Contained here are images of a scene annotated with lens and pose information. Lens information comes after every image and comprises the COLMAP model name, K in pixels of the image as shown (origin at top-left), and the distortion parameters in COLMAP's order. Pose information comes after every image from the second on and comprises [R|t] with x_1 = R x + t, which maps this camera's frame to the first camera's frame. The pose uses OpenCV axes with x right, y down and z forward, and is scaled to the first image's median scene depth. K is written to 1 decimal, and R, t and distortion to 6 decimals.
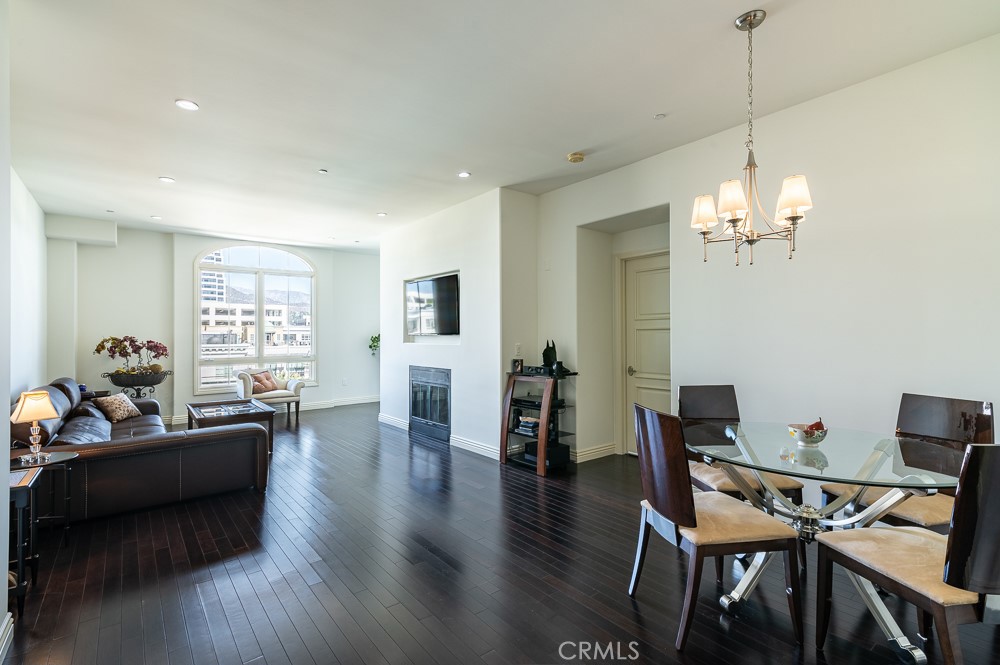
lens RADIAL K [[460.9, 0, 500.0], [0, 460.9, 332.5], [0, 0, 1]] dist [0.003720, 0.000605]
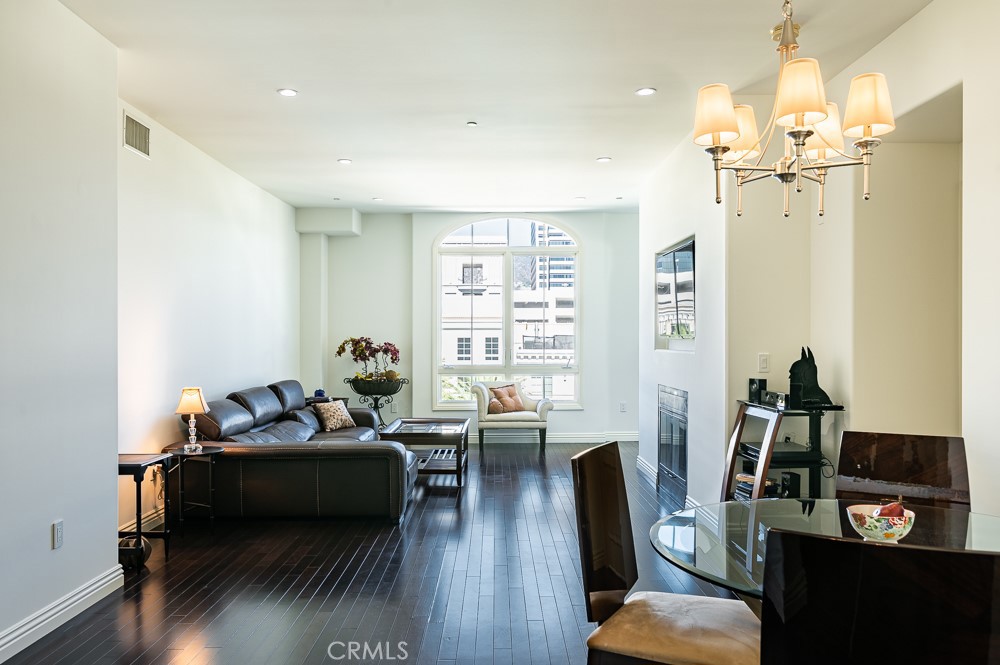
lens RADIAL K [[775.6, 0, 500.0], [0, 775.6, 332.5], [0, 0, 1]] dist [0.013137, 0.002603]
pose [[0.781332, 0.000551, -0.624115, 0.317023], [-0.000970, 0.999999, -0.000331, -0.000843], [0.624115, 0.000864, 0.781332, 0.008763]]
